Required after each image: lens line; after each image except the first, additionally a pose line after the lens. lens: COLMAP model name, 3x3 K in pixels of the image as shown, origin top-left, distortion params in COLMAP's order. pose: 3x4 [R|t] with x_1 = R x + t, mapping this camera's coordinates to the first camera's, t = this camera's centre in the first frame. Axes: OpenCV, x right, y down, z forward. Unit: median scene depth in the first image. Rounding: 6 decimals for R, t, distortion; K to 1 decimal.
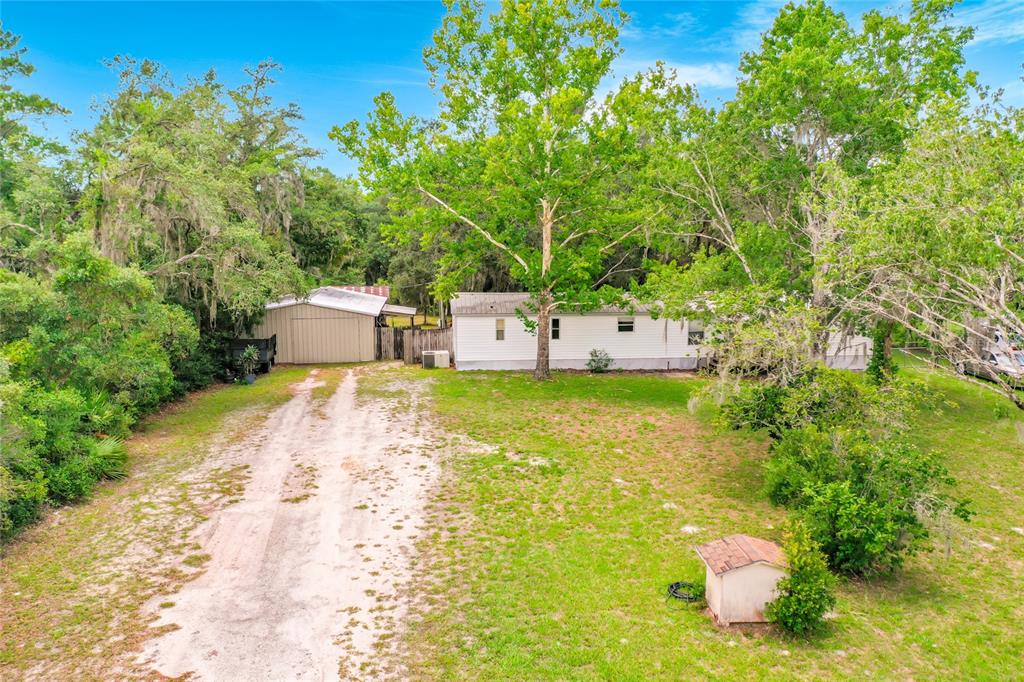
lens RADIAL K [[774.7, 0, 491.3], [0, 774.7, 356.8], [0, 0, 1]] dist [0.006706, -0.007400]
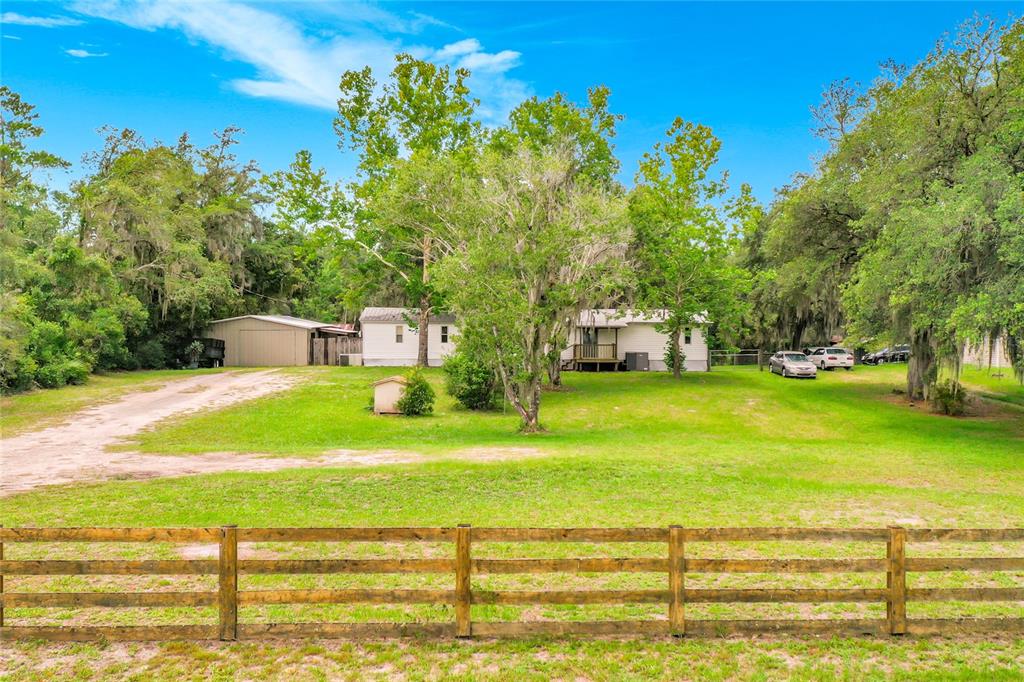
lens RADIAL K [[859.8, 0, 515.0], [0, 859.8, 340.2], [0, 0, 1]] dist [0.009178, 0.011992]
pose [[0.999825, 0.005997, -0.017748, 0.285813], [-0.007965, 0.993563, -0.112998, 0.166233], [0.016956, 0.113119, 0.993437, -0.485920]]
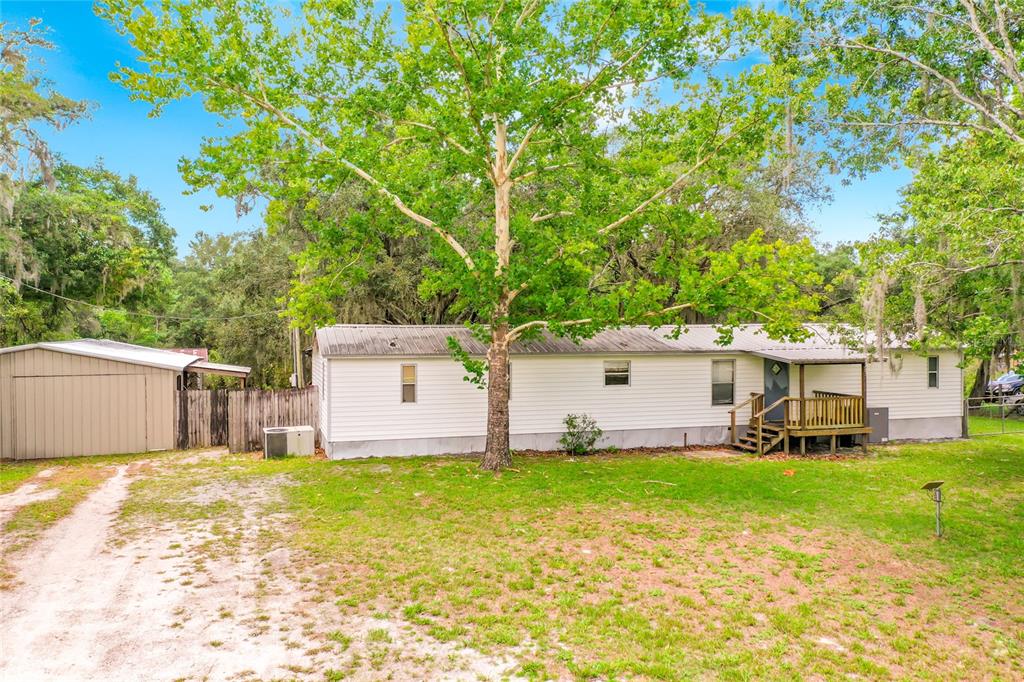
lens RADIAL K [[859.8, 0, 517.5], [0, 859.8, 337.8], [0, 0, 1]] dist [0.009178, 0.011992]
pose [[0.978195, -0.005182, 0.207625, -0.052102], [0.032607, 0.991124, -0.128882, 0.019125], [-0.205114, 0.132841, 0.969681, 0.475770]]
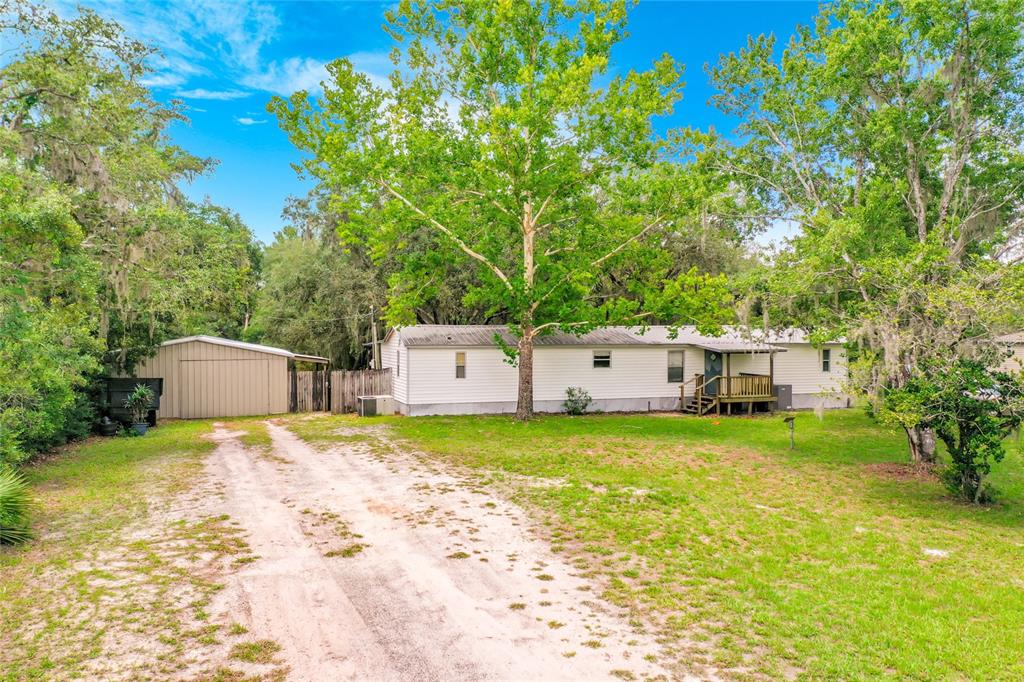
lens RADIAL K [[810.1, 0, 518.2], [0, 810.1, 349.4], [0, 0, 1]] dist [0.013165, -0.005968]
pose [[0.972775, -0.004971, 0.231697, -0.164251], [0.032210, 0.992967, -0.113926, 0.061559], [-0.229501, 0.118287, 0.966094, 0.192852]]
